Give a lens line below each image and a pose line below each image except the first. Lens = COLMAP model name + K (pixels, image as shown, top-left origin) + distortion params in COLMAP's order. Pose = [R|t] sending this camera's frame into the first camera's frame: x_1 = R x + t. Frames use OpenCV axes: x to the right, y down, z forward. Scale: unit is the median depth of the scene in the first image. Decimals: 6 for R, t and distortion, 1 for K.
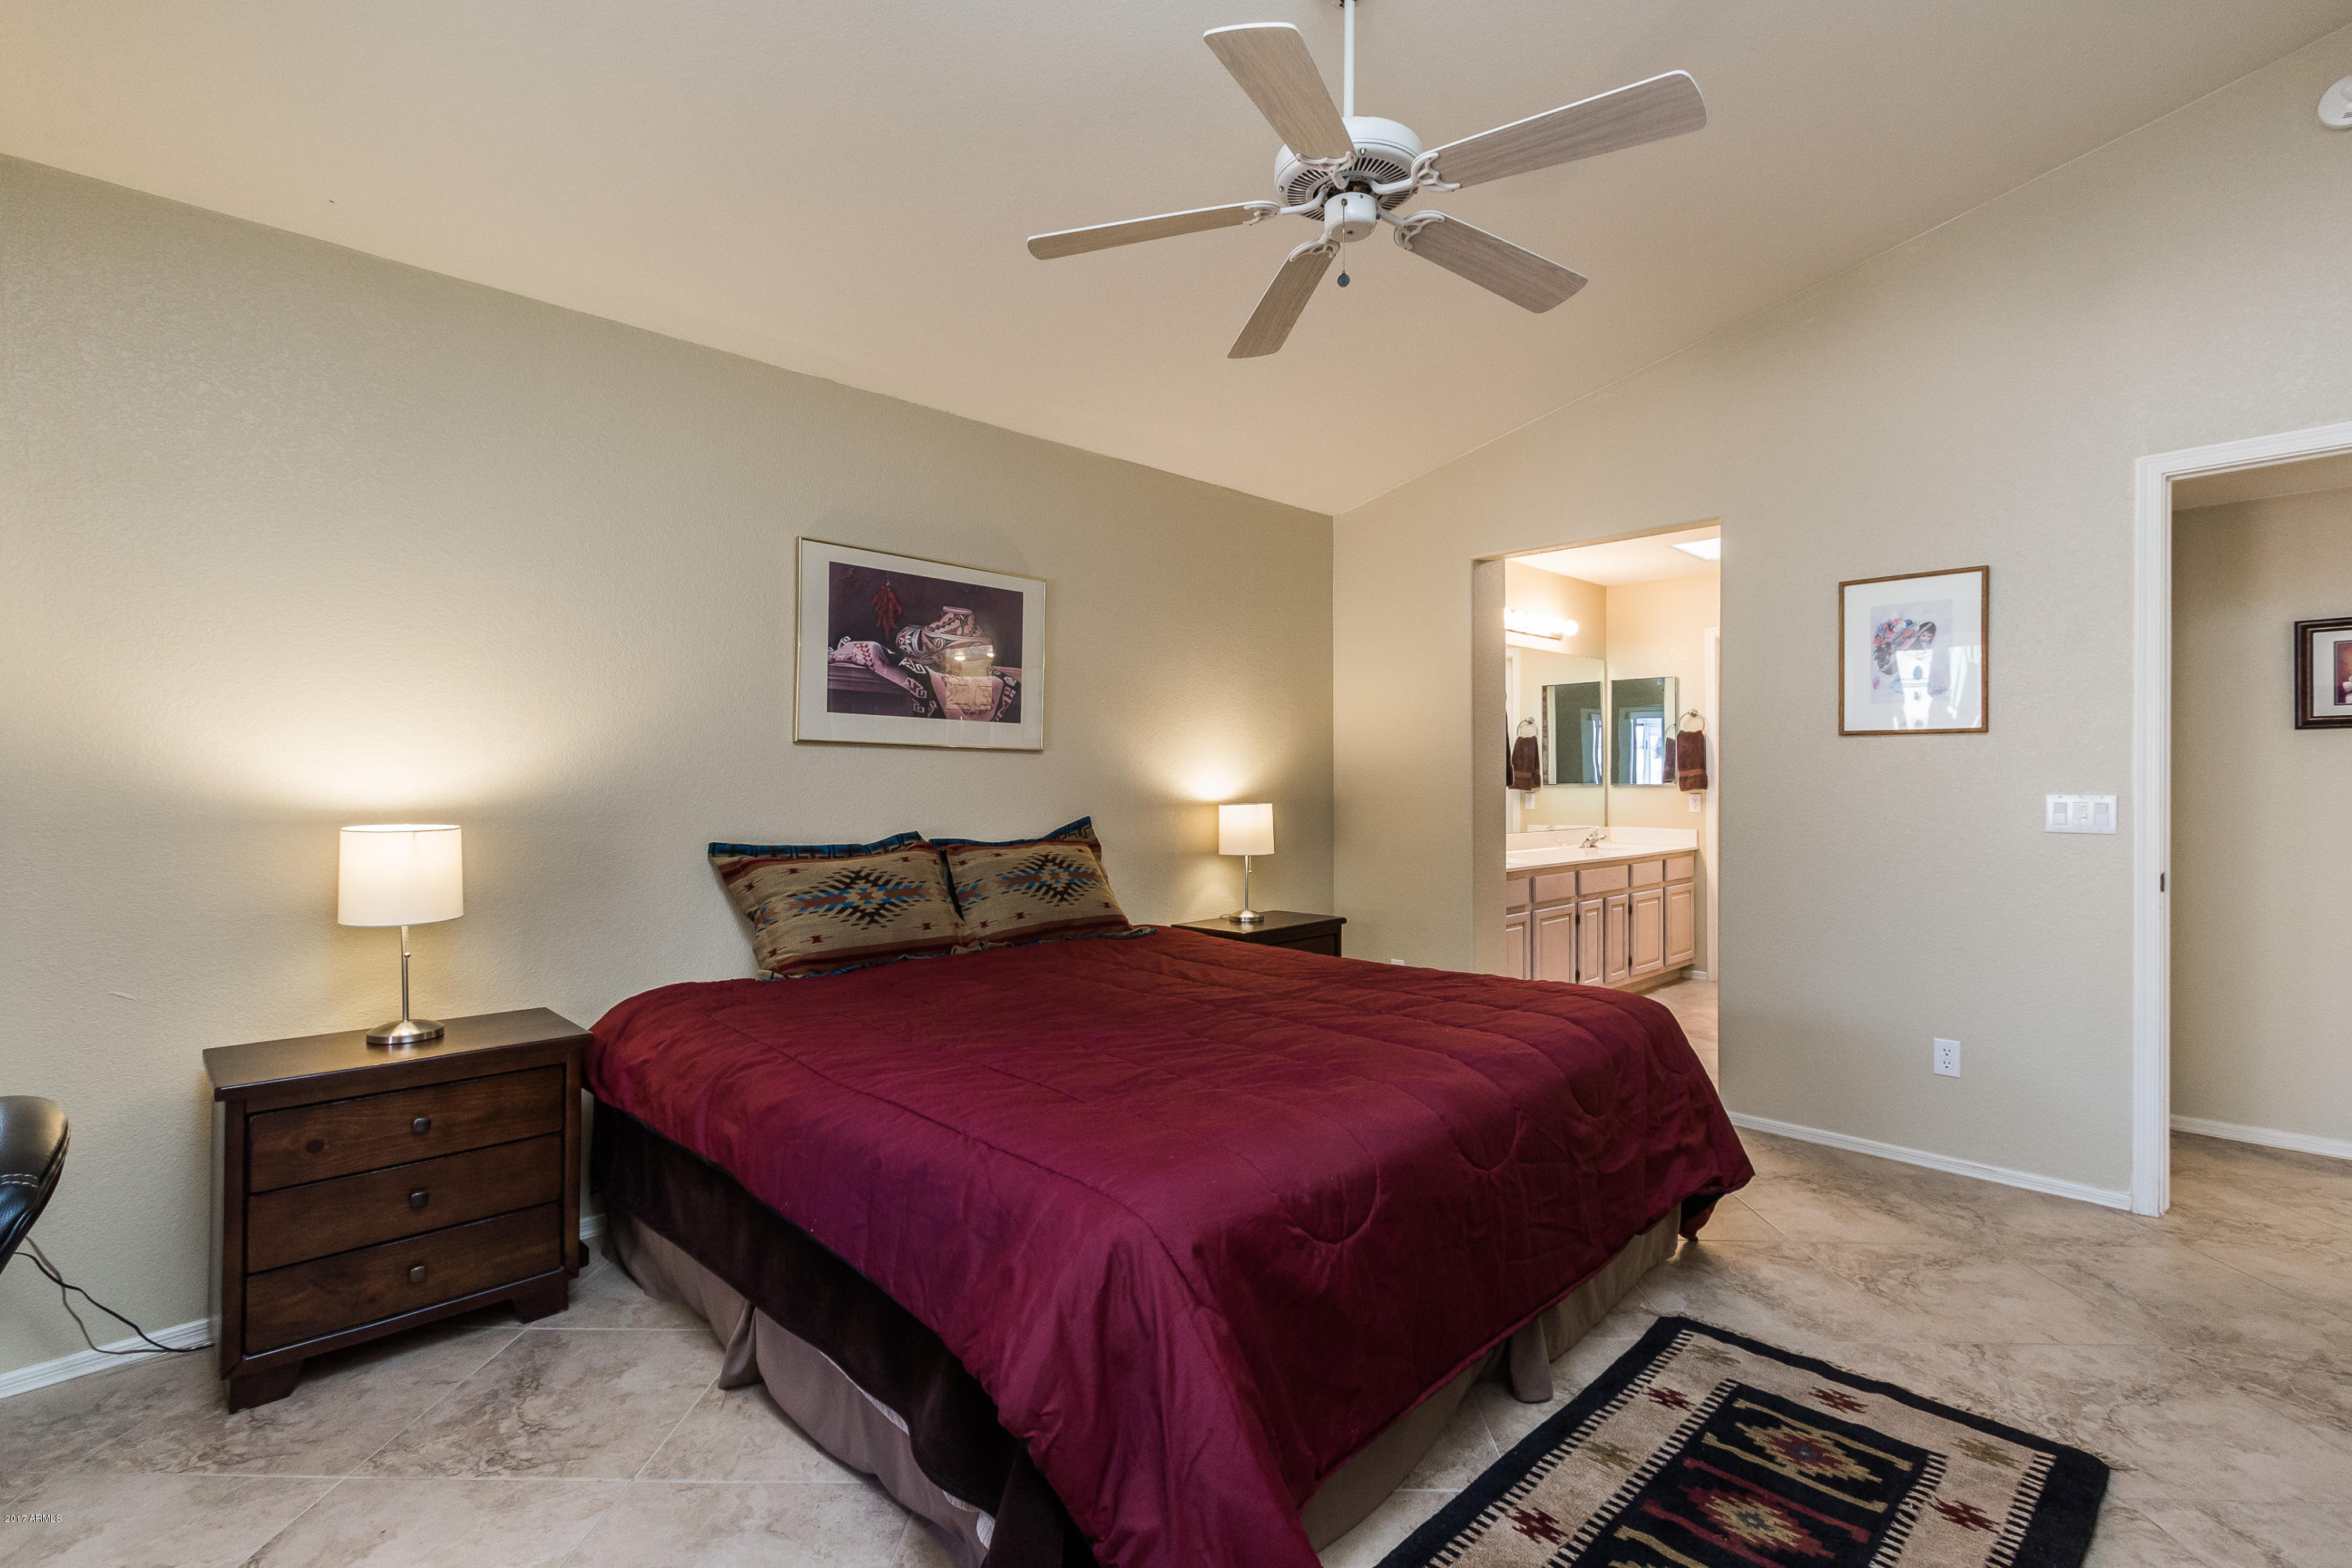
lens RADIAL K [[1083.1, 0, 1177.5], [0, 1083.1, 780.0], [0, 0, 1]] dist [-0.011551, 0.000363]
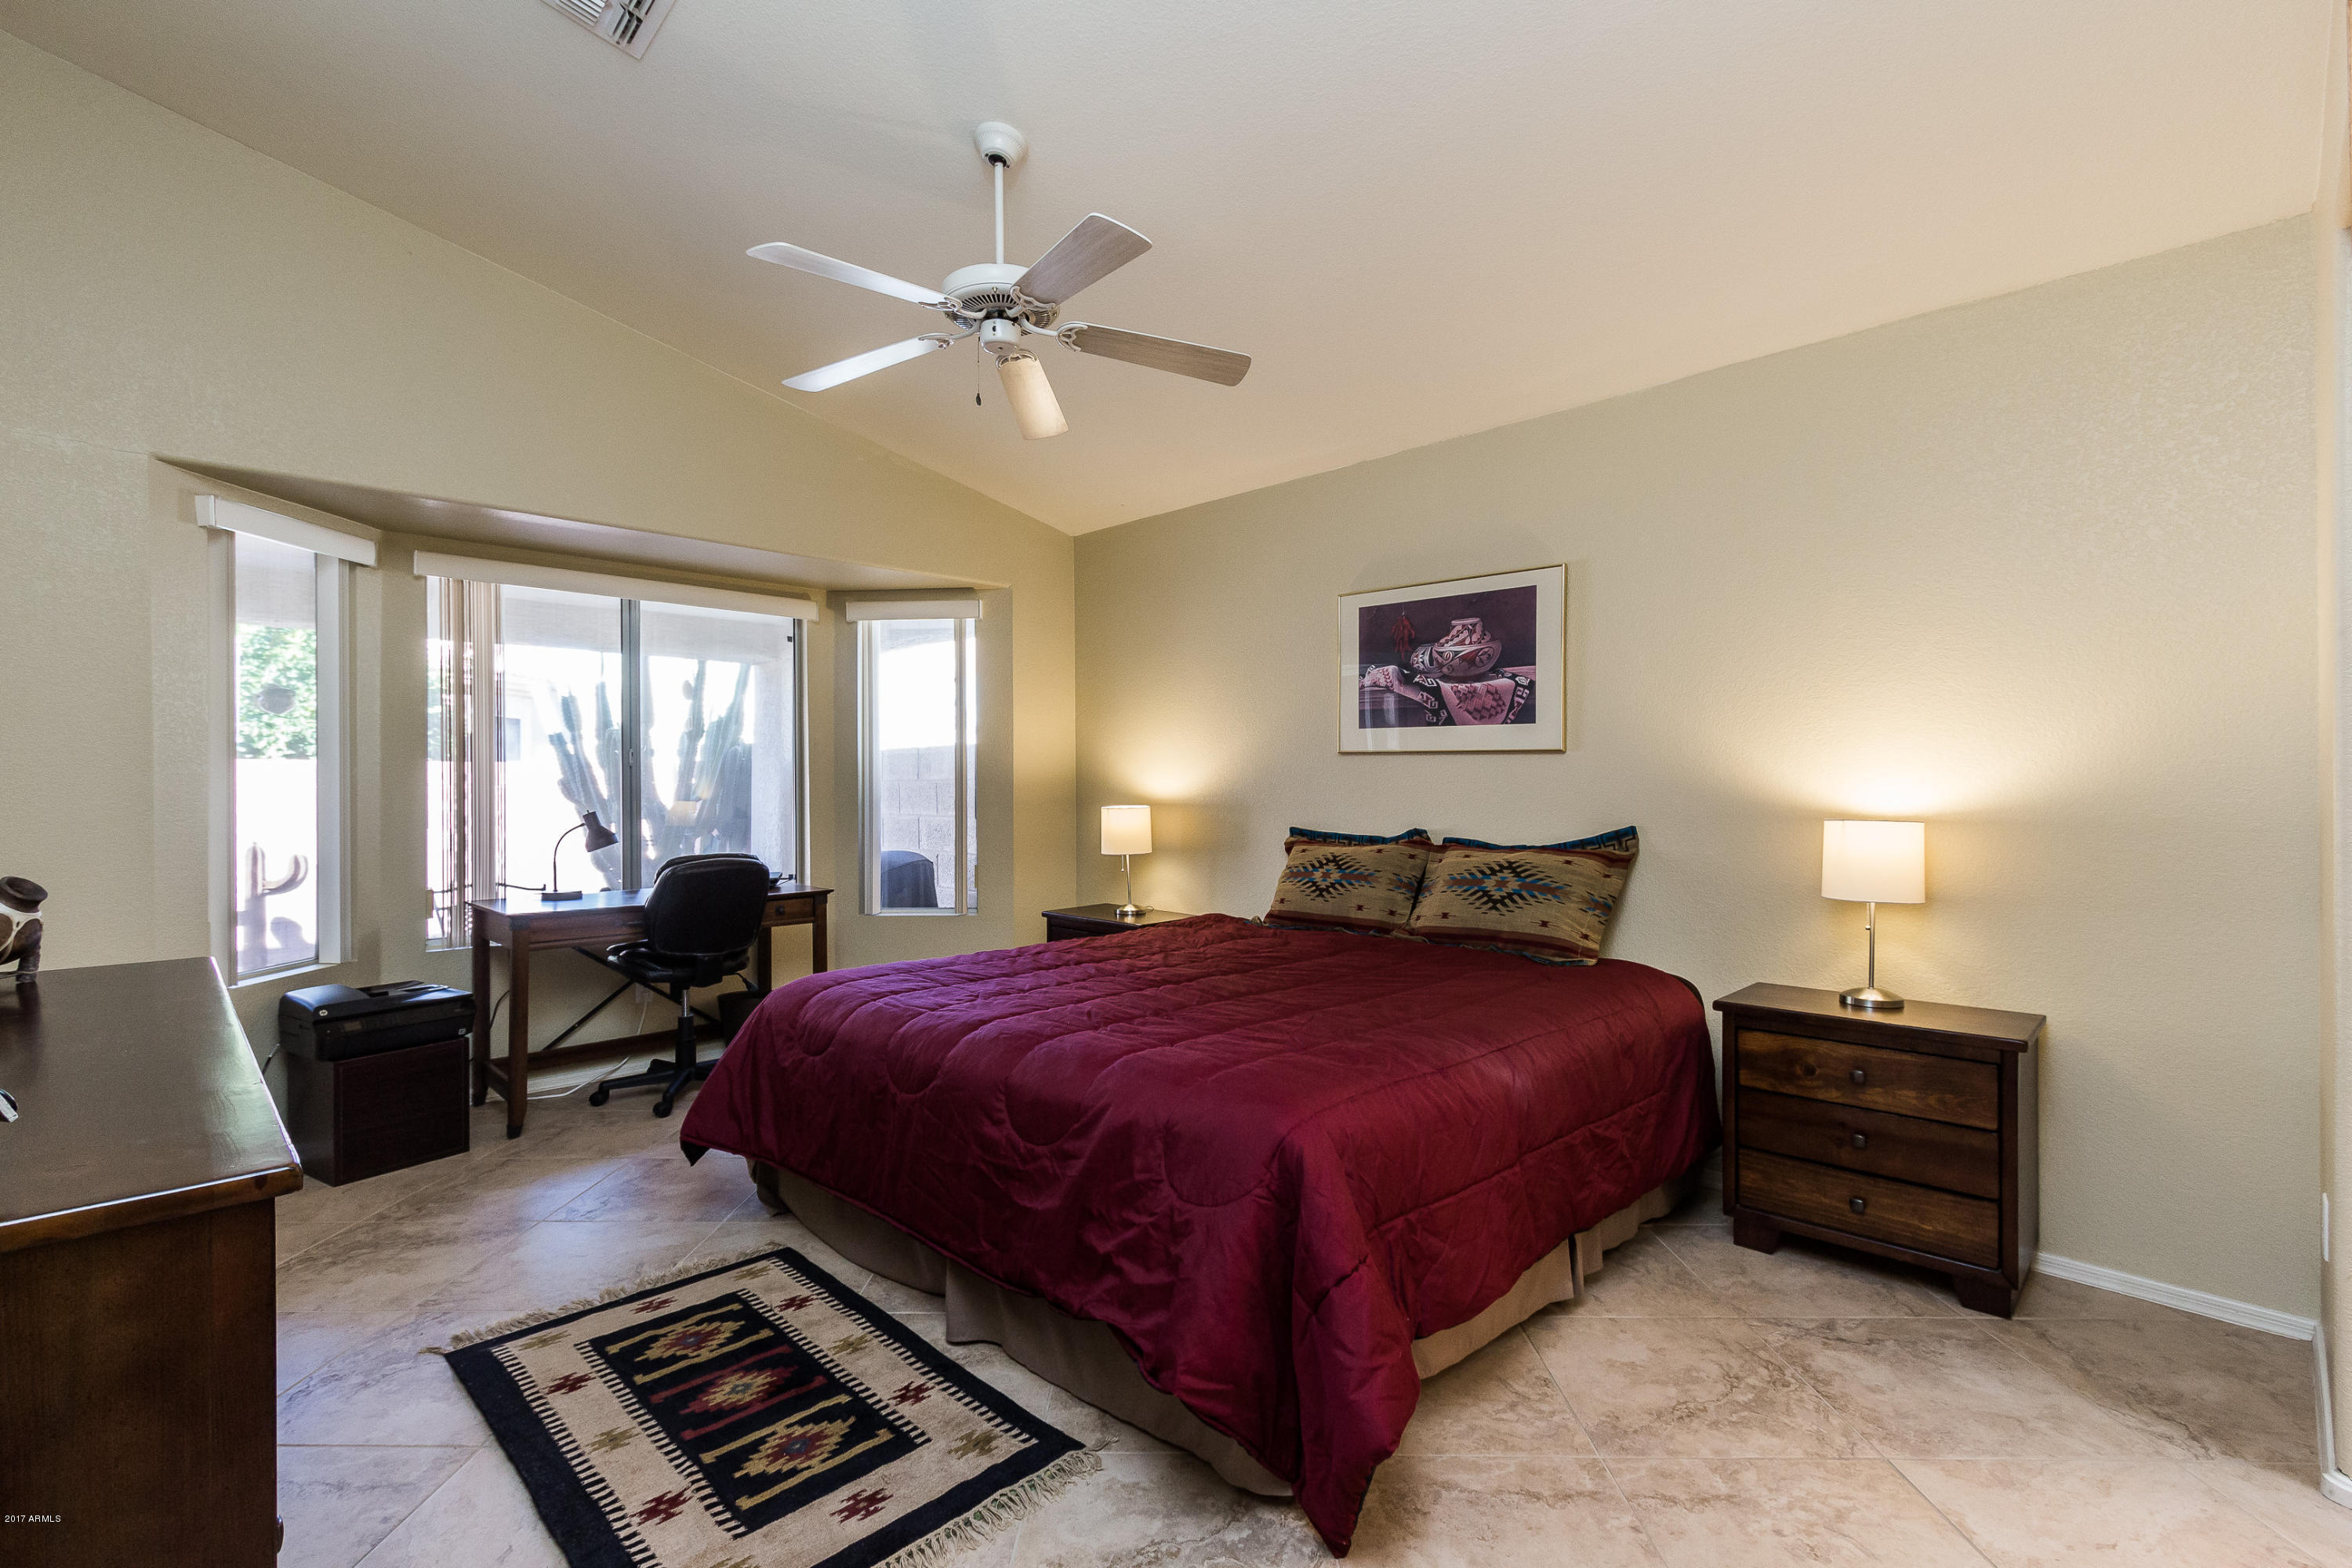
lens RADIAL K [[1083.1, 0, 1177.7], [0, 1083.1, 782.3], [0, 0, 1]] dist [-0.011551, 0.000363]
pose [[0.008034, 0.001580, -0.999966, 0.885040], [0.004225, 0.999990, 0.001614, -0.003446], [0.999959, -0.004238, 0.008027, 0.745133]]
